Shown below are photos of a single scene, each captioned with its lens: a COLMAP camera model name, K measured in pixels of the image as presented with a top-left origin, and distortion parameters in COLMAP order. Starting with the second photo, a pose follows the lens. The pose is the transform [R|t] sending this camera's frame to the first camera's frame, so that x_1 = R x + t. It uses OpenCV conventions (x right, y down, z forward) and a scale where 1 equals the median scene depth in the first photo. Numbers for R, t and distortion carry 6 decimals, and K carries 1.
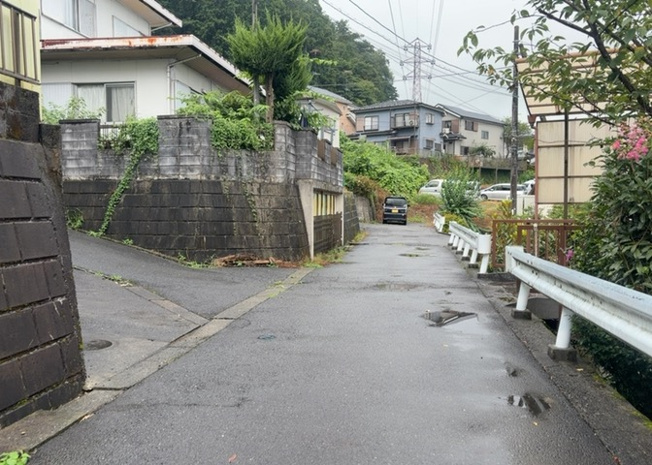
lens RADIAL K [[592.3, 0, 326.0], [0, 592.3, 232.5], [0, 0, 1]] dist [0.161278, -0.386272]
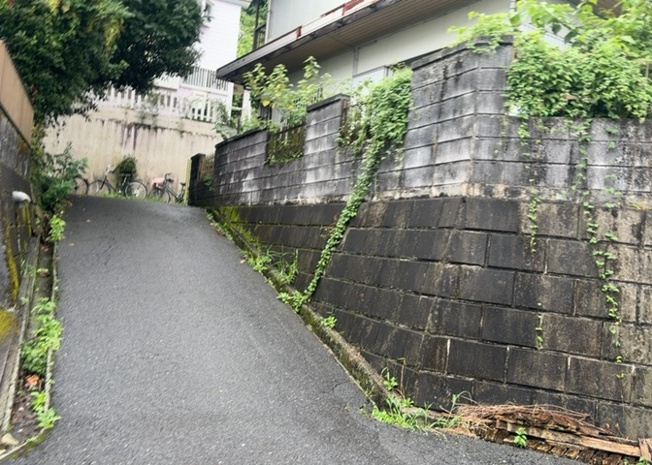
lens RADIAL K [[592.3, 0, 326.0], [0, 592.3, 232.5], [0, 0, 1]] dist [0.161278, -0.386272]
pose [[0.665923, 0.039645, -0.744966, 0.027648], [-0.127277, 0.989984, -0.061088, -0.025856], [0.735083, 0.135497, 0.664299, 0.636757]]
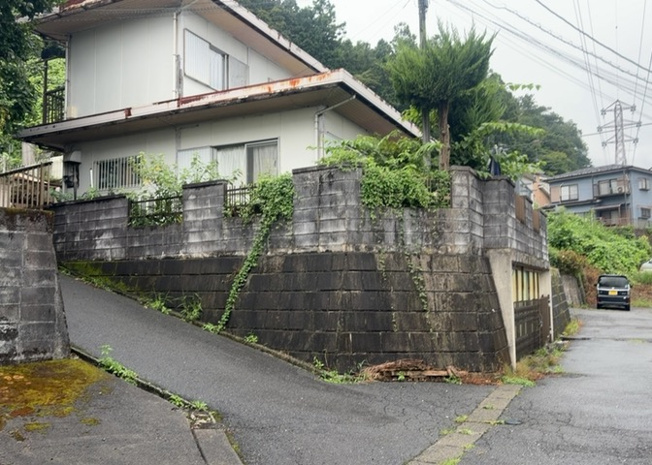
lens RADIAL K [[592.3, 0, 326.0], [0, 592.3, 232.5], [0, 0, 1]] dist [0.161278, -0.386272]
pose [[0.953880, -0.036814, -0.297921, -0.020654], [-0.004273, 0.990686, -0.136099, -0.014057], [0.300157, 0.131095, 0.944839, 0.308325]]
